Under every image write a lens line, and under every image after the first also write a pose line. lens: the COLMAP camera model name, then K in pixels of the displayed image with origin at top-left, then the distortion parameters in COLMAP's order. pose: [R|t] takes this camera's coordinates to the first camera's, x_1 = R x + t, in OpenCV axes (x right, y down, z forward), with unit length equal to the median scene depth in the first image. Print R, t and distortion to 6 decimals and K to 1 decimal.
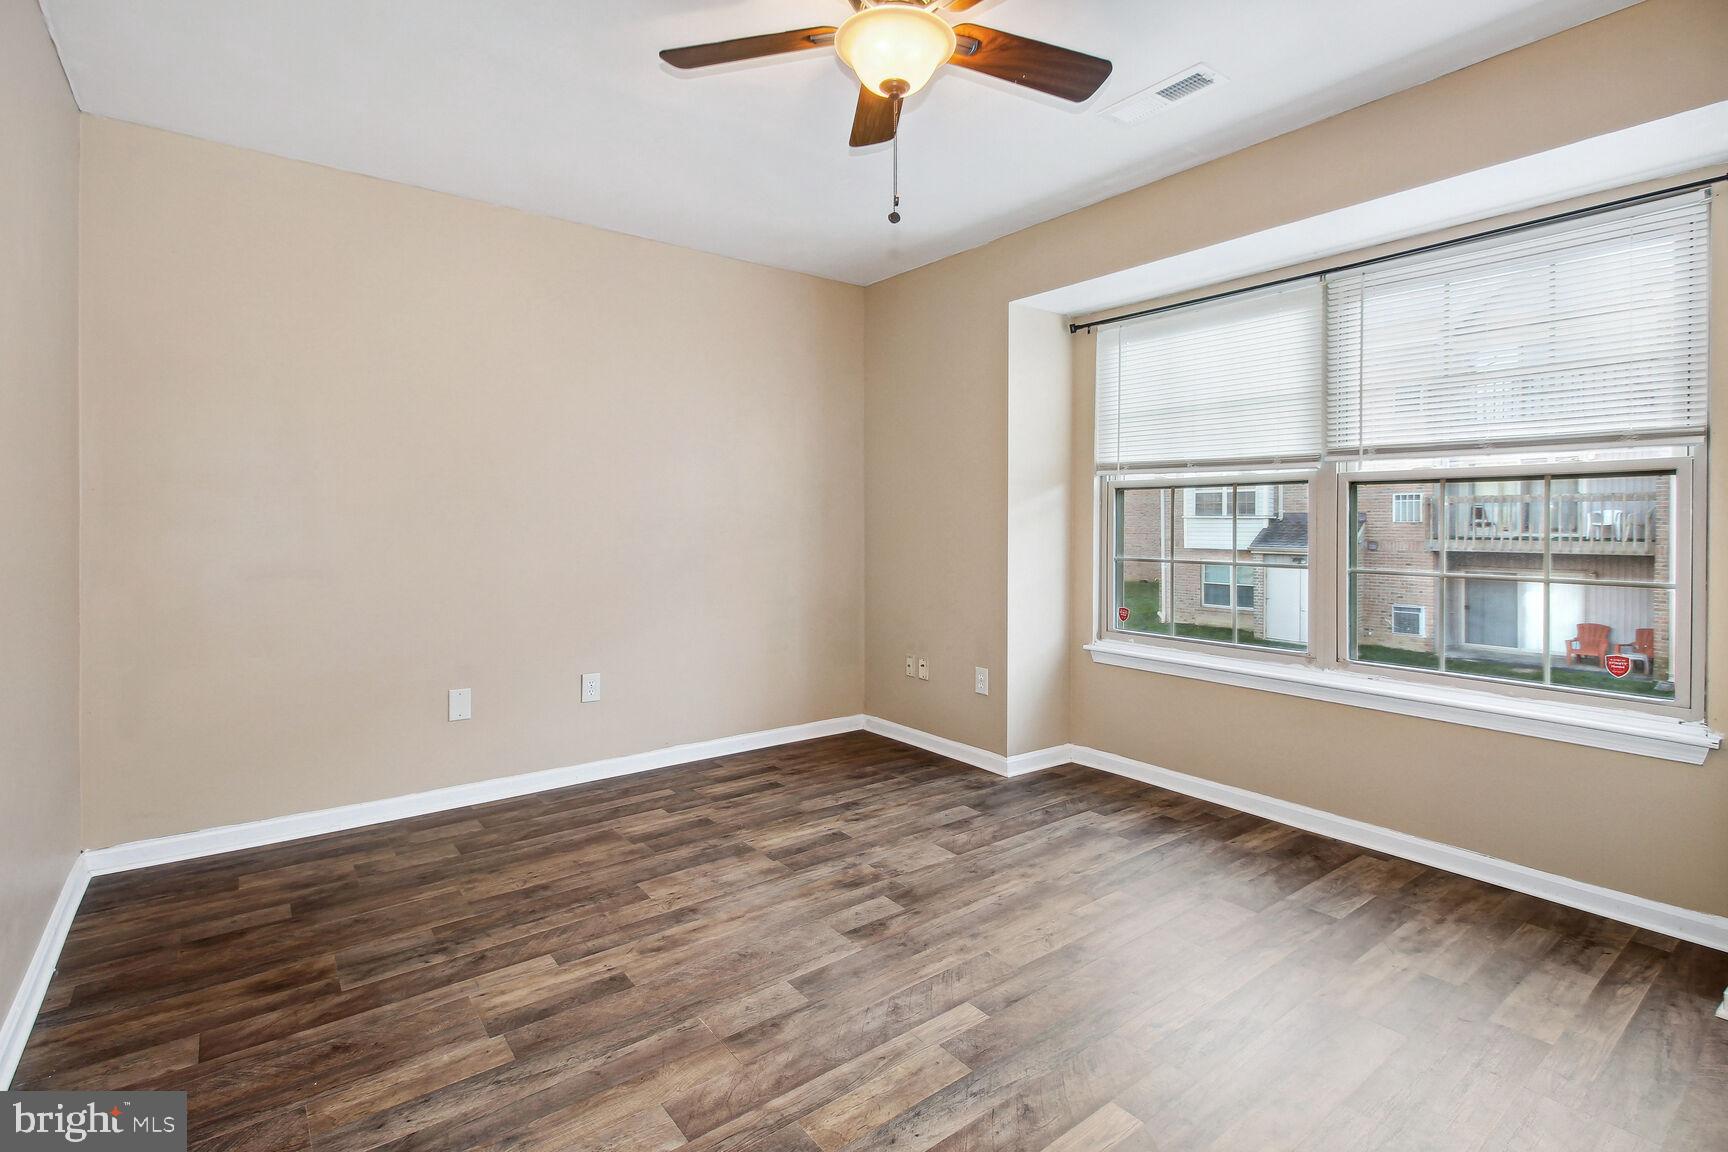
lens RADIAL K [[801.6, 0, 857.0], [0, 801.6, 548.4], [0, 0, 1]] dist [0.021252, -0.011479]
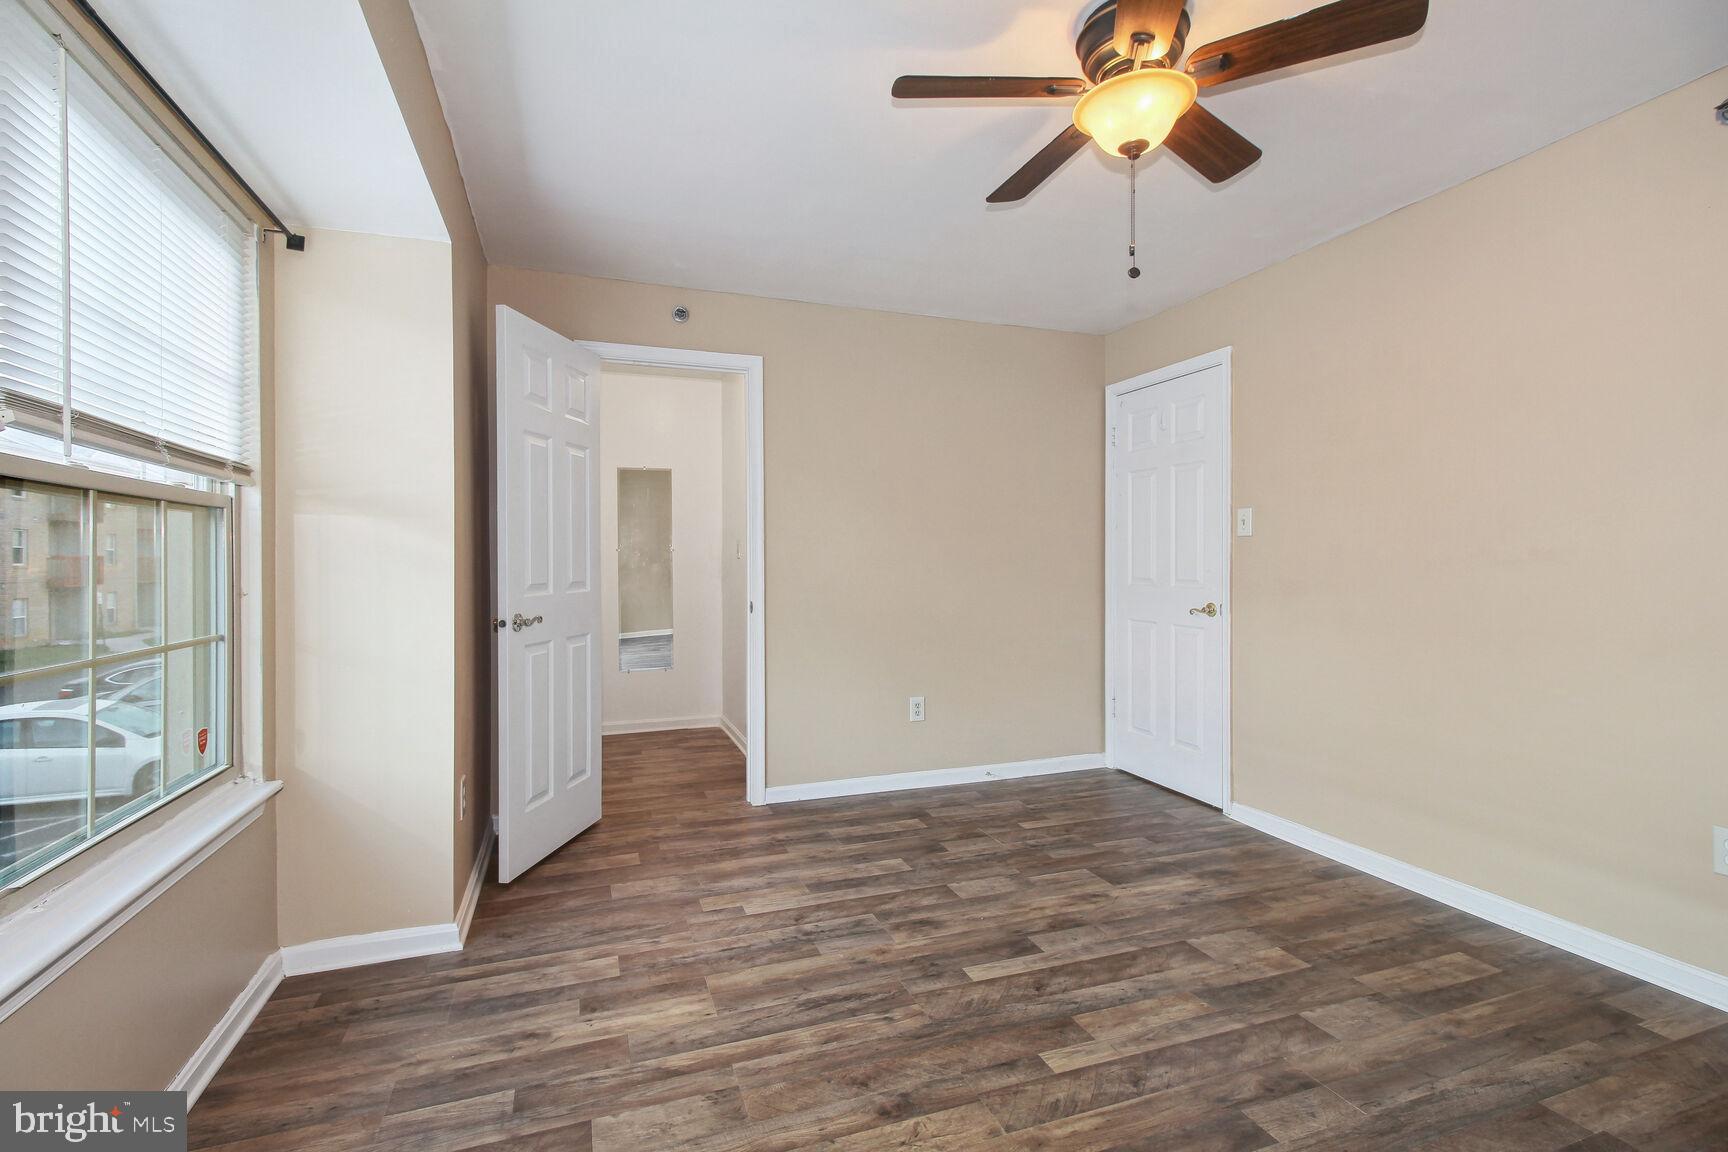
lens RADIAL K [[801.6, 0, 857.0], [0, 801.6, 548.4], [0, 0, 1]] dist [0.021252, -0.011479]
pose [[-0.955235, 0.004114, 0.295819, 0.058120], [0.007940, 0.999900, 0.011735, -0.050549], [-0.295741, 0.013559, -0.955172, 1.484288]]
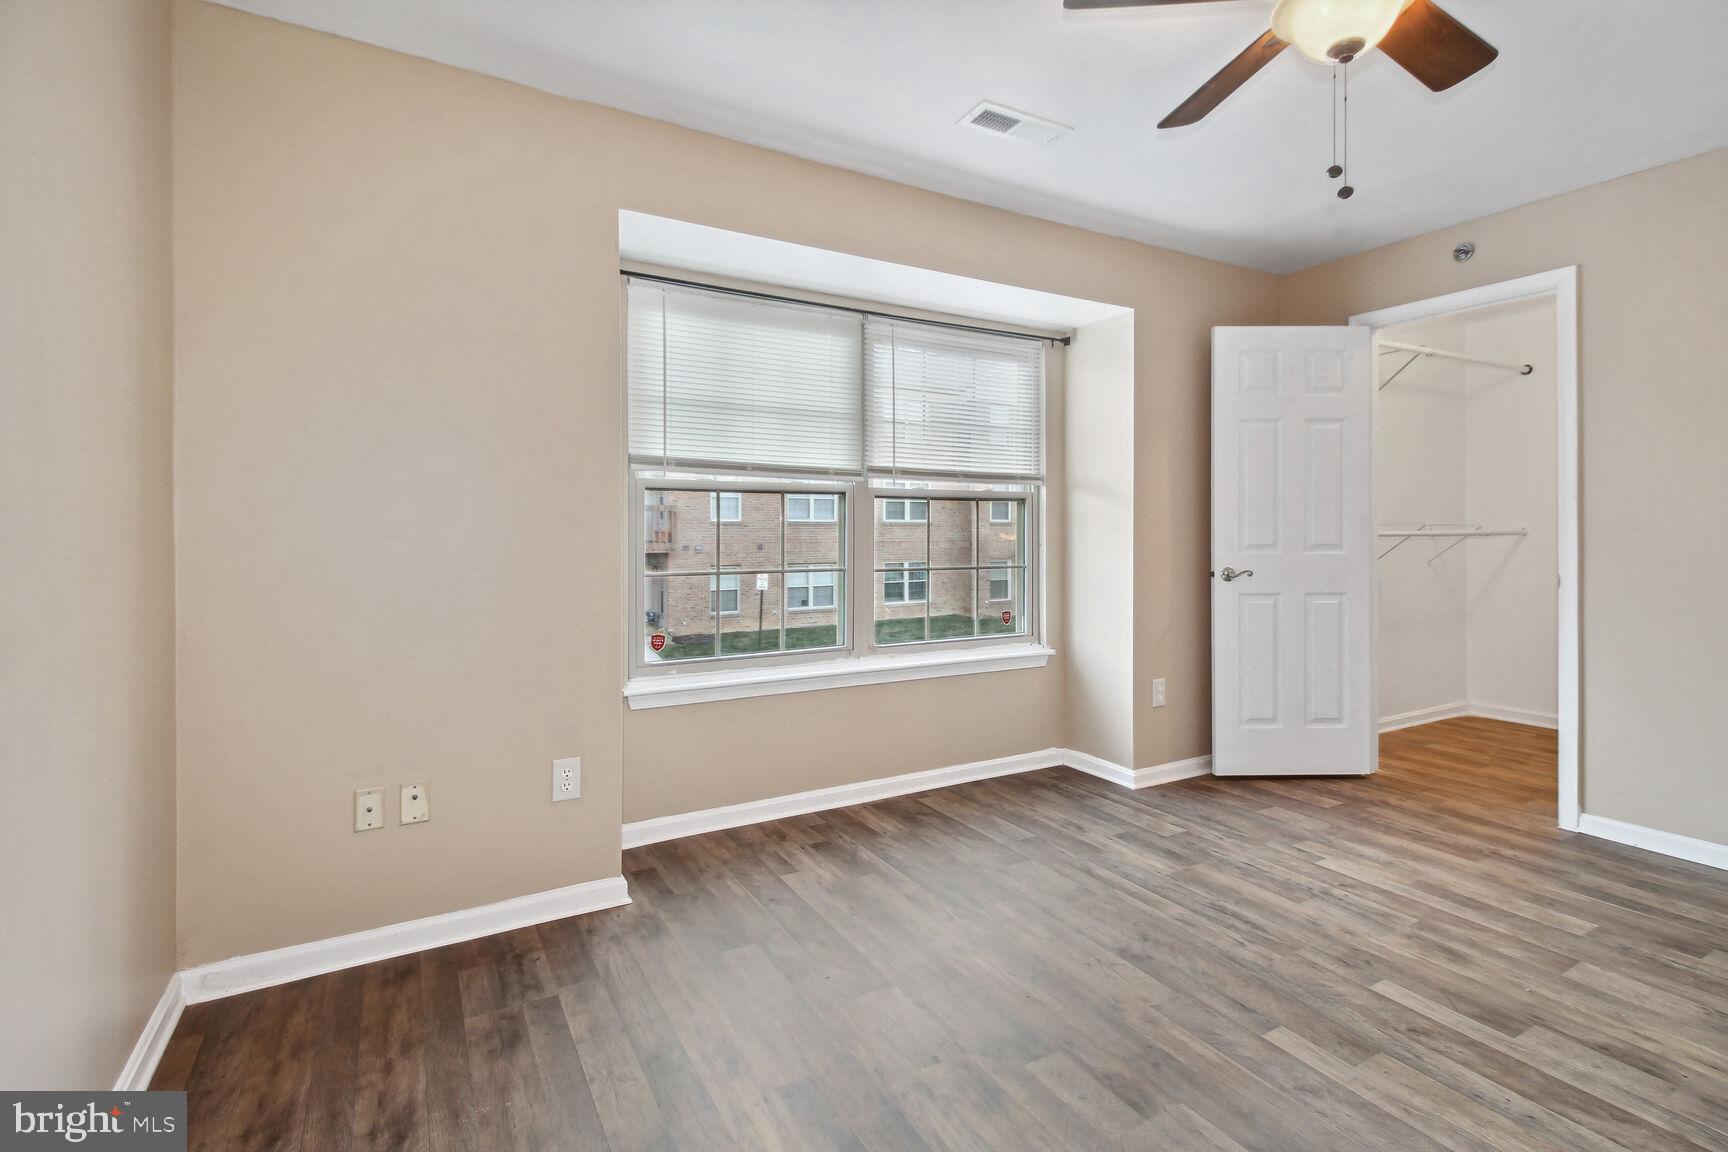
lens RADIAL K [[801.6, 0, 857.0], [0, 801.6, 548.4], [0, 0, 1]] dist [0.021252, -0.011479]
pose [[0.136404, -0.026609, 0.990296, -0.649816], [0.029654, 0.999301, 0.022766, -0.038092], [-0.990209, 0.026260, 0.137098, 1.001937]]
